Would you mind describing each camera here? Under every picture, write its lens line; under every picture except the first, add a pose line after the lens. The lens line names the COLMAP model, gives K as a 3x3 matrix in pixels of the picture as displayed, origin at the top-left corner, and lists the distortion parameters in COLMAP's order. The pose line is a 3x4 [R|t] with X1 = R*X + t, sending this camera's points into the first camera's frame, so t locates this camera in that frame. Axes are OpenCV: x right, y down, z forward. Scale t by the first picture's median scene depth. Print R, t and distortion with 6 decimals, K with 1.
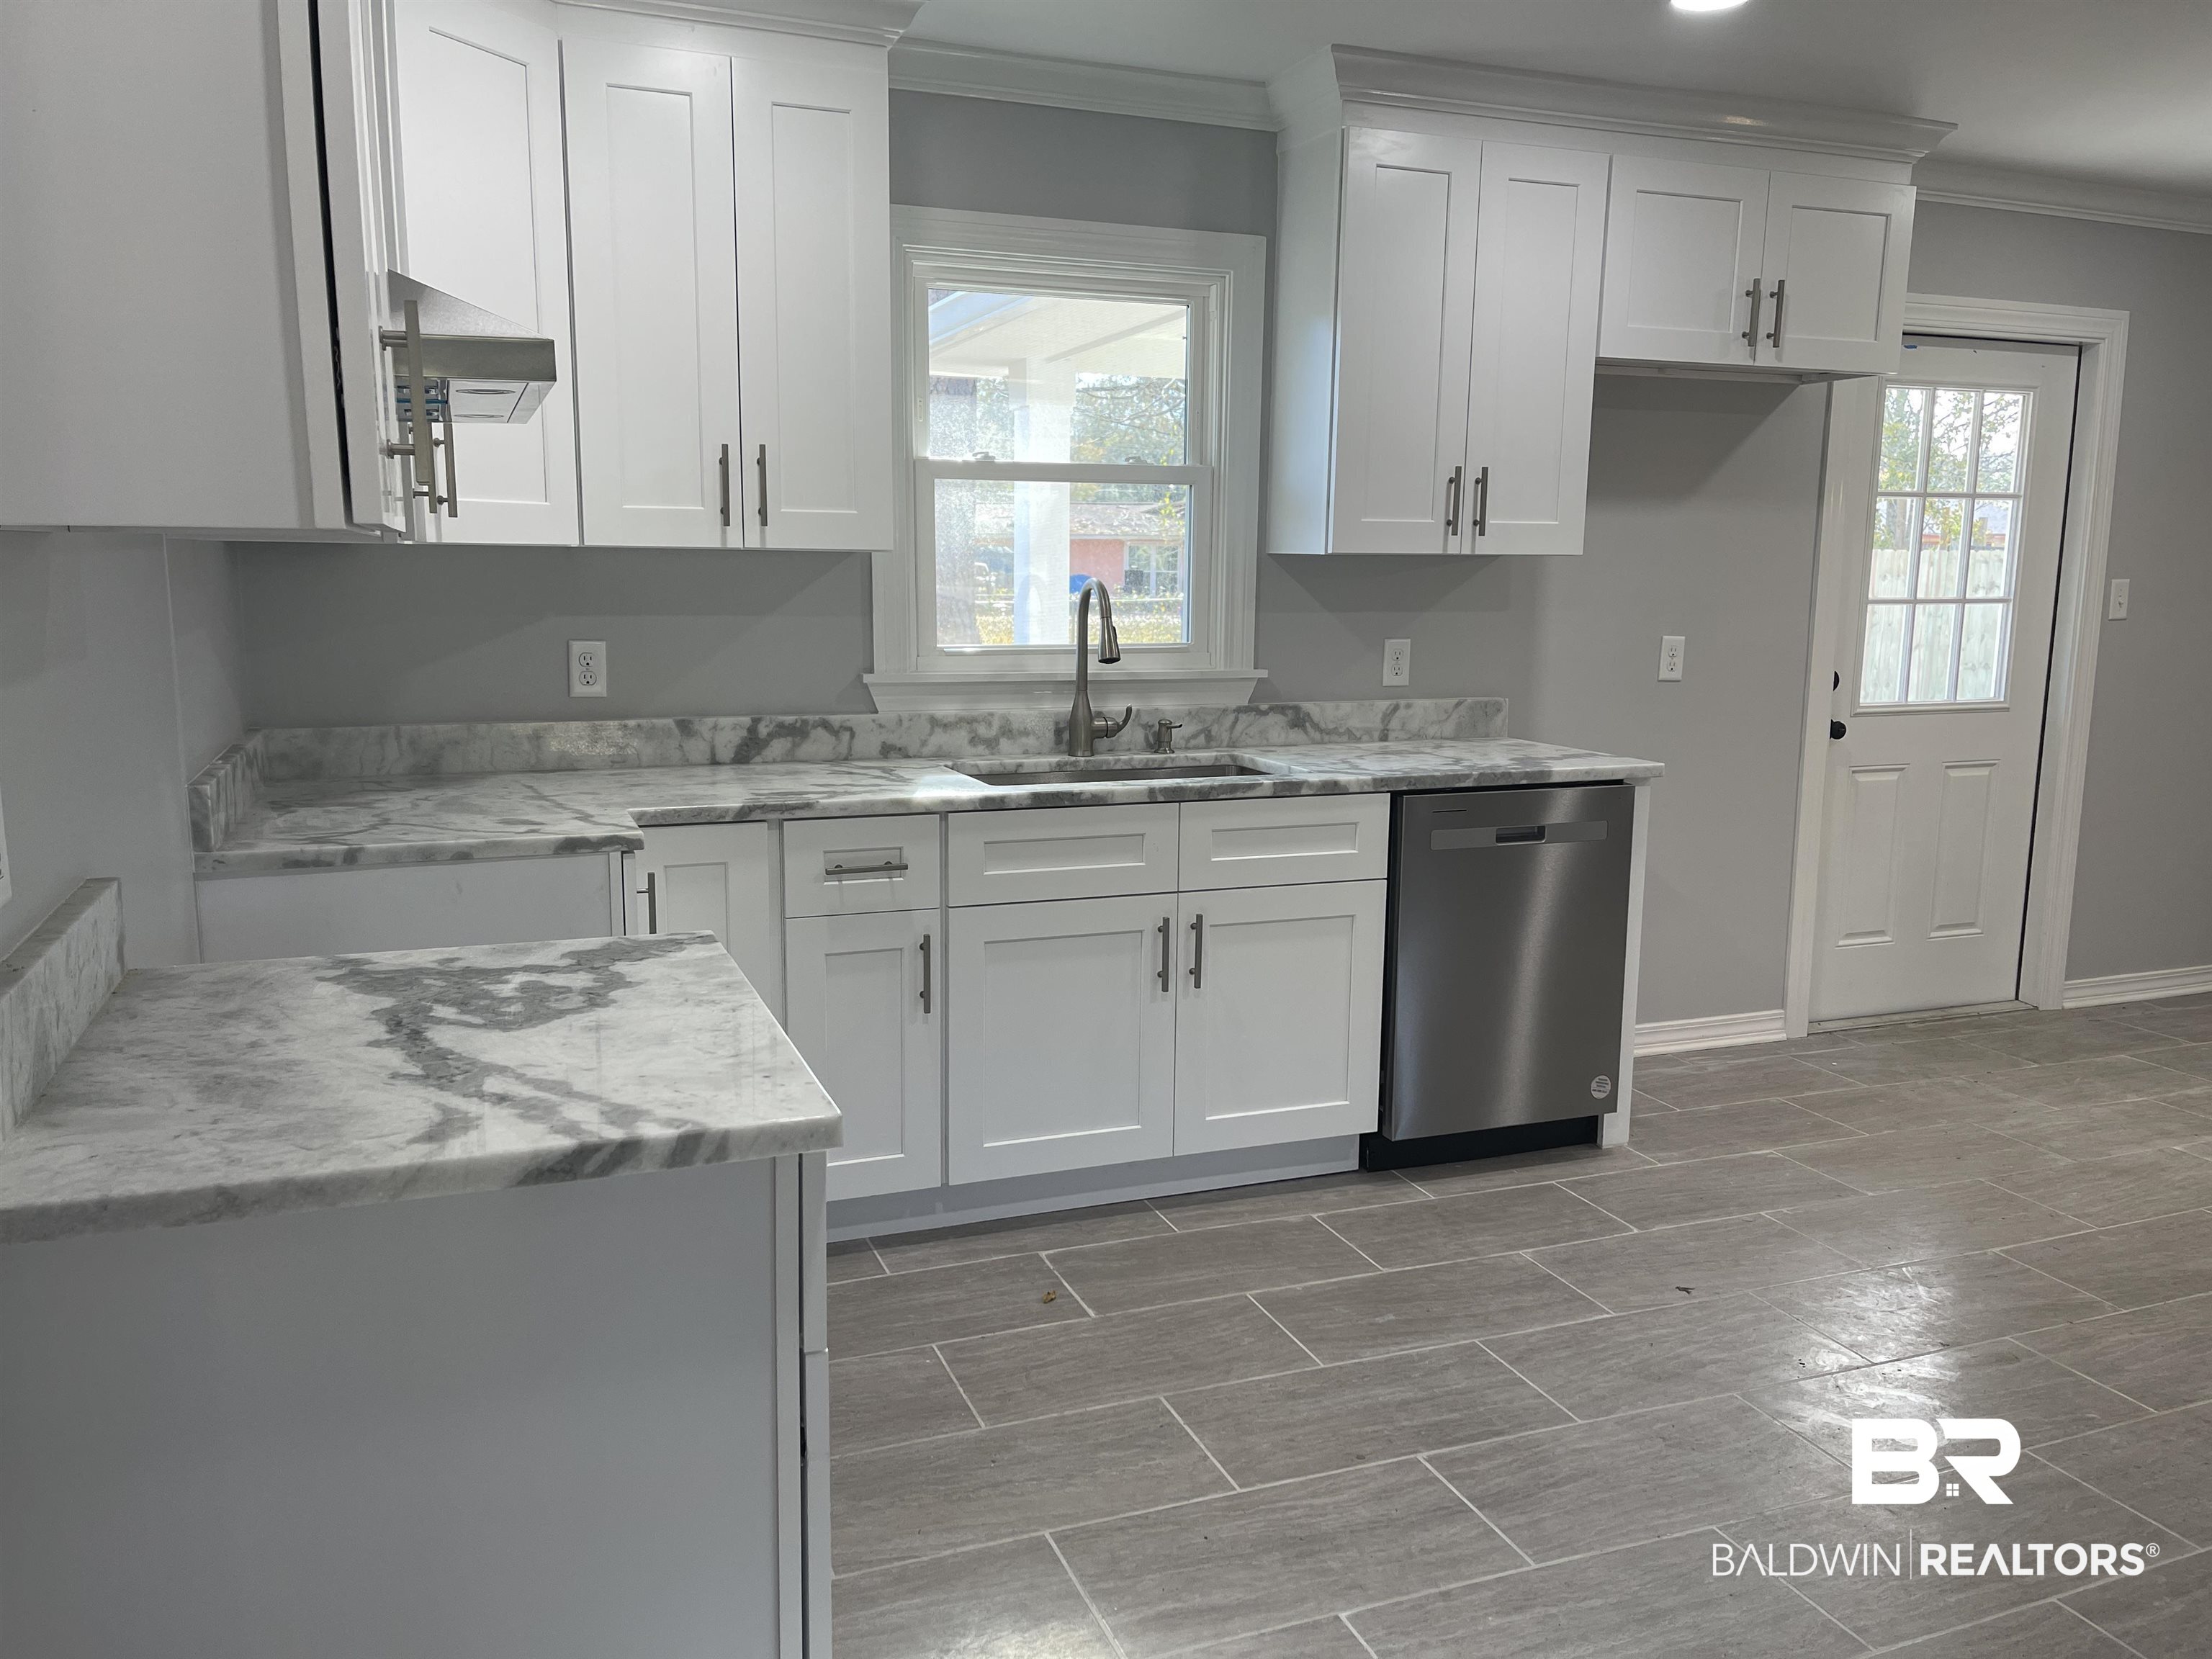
lens RADIAL K [[1671.7, 0, 1094.1], [0, 1671.7, 843.6], [0, 0, 1]] dist [0.023813, -0.010821]
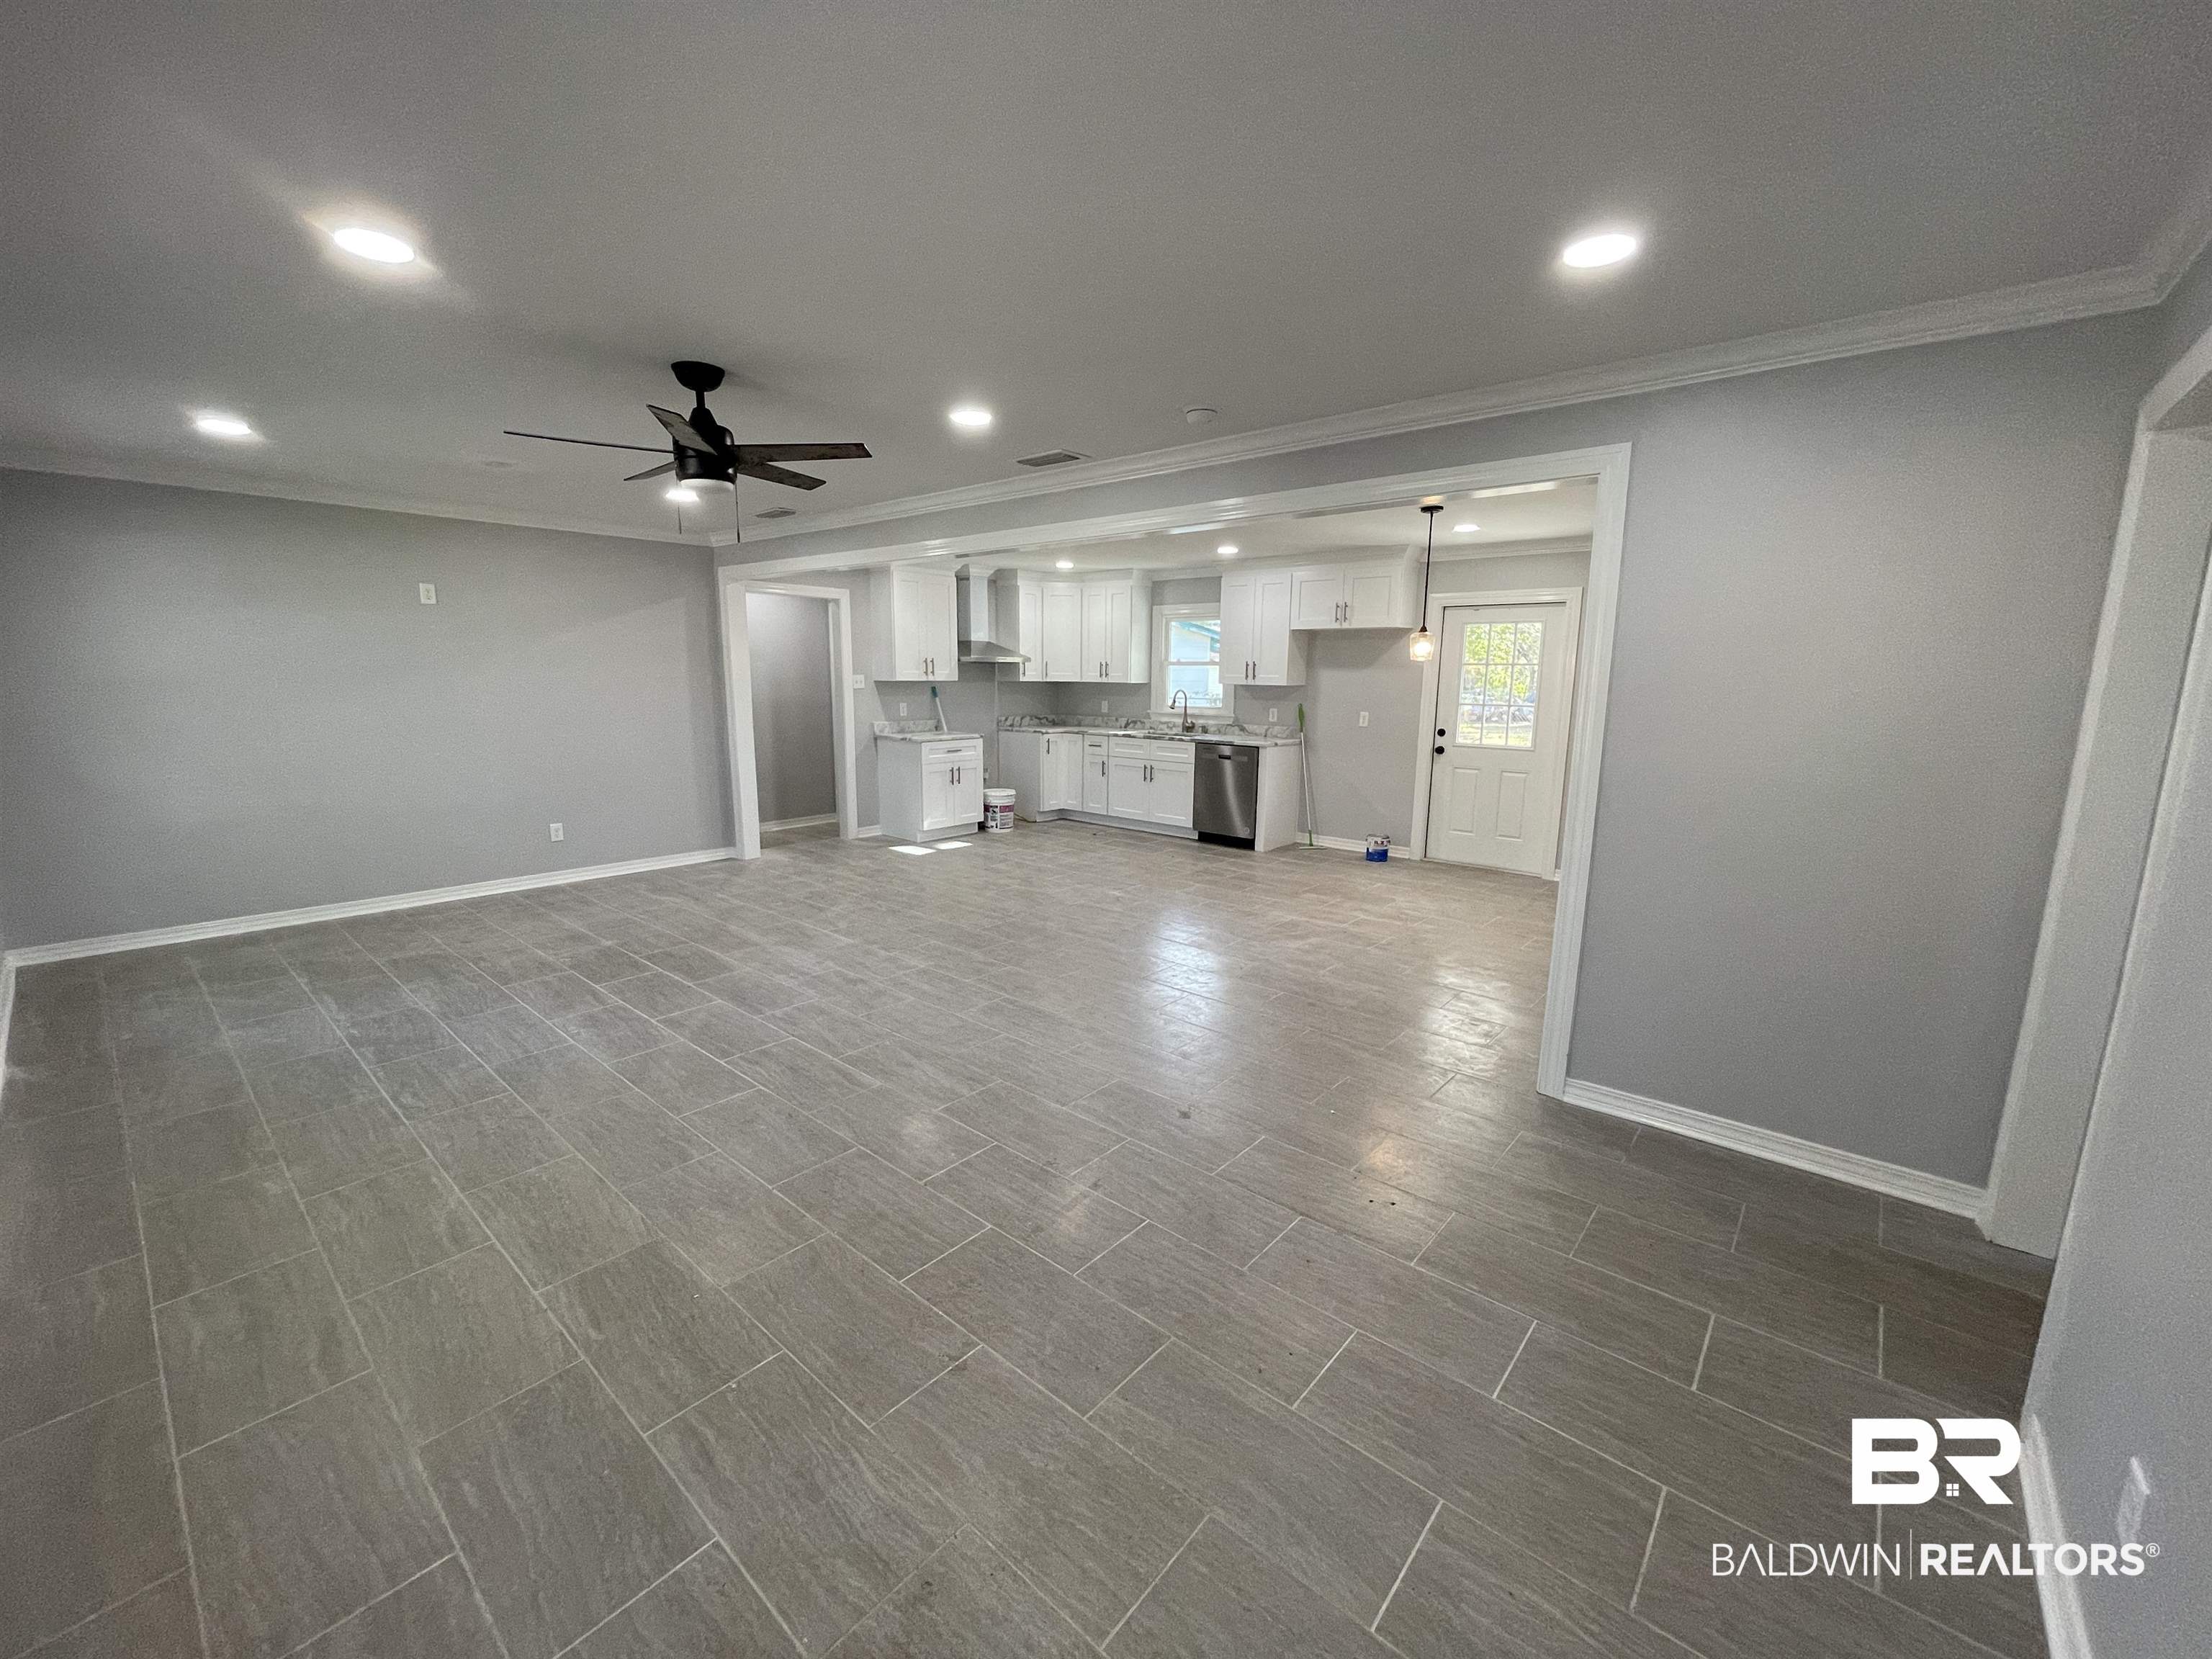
lens RADIAL K [[890.3, 0, 1094.7], [0, 890.3, 819.1], [0, 0, 1]] dist [-0.002586, -0.000003]
pose [[0.475416, 0.140428, -0.868481, 1.834434], [-0.154885, 0.985119, 0.074502, 0.027526], [0.866020, 0.099095, 0.490092, -0.236905]]
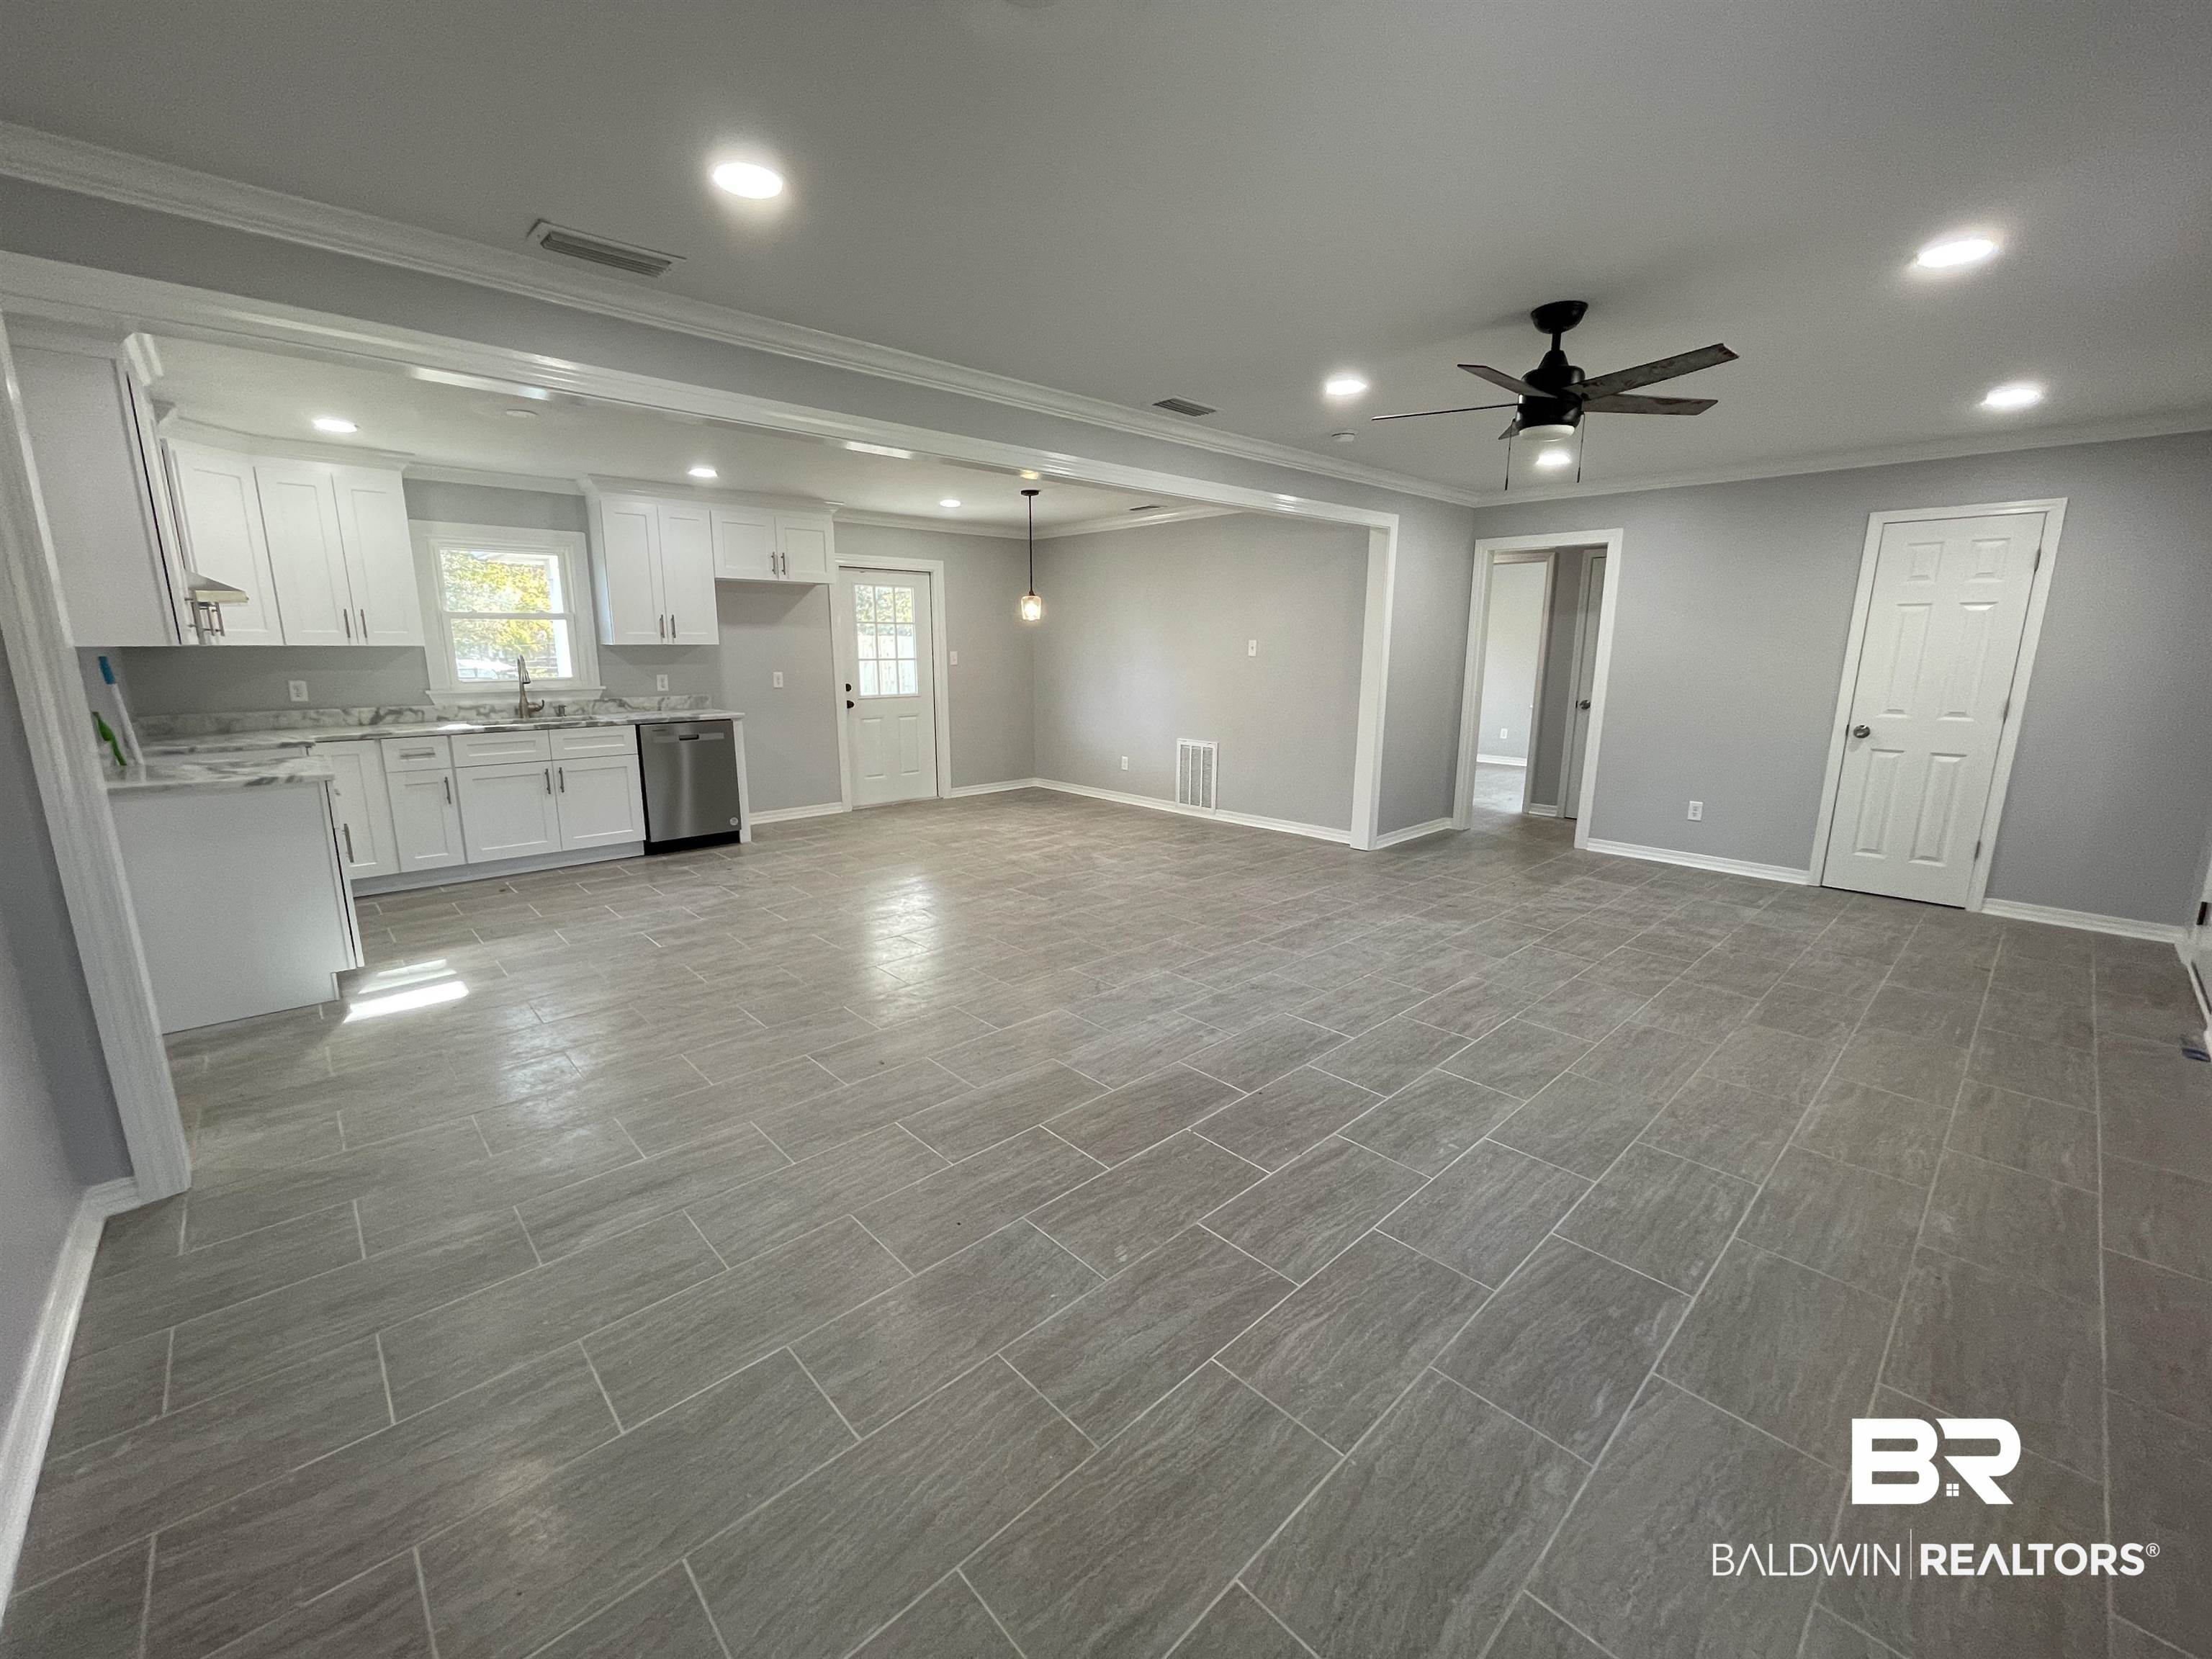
lens RADIAL K [[890.3, 0, 1091.0], [0, 890.3, 824.2], [0, 0, 1]] dist [-0.002586, -0.000003]
pose [[0.928323, -0.080961, 0.362852, 0.320171], [0.068470, 0.996537, 0.047176, 0.119598], [-0.365415, -0.018950, 0.930652, -0.738323]]
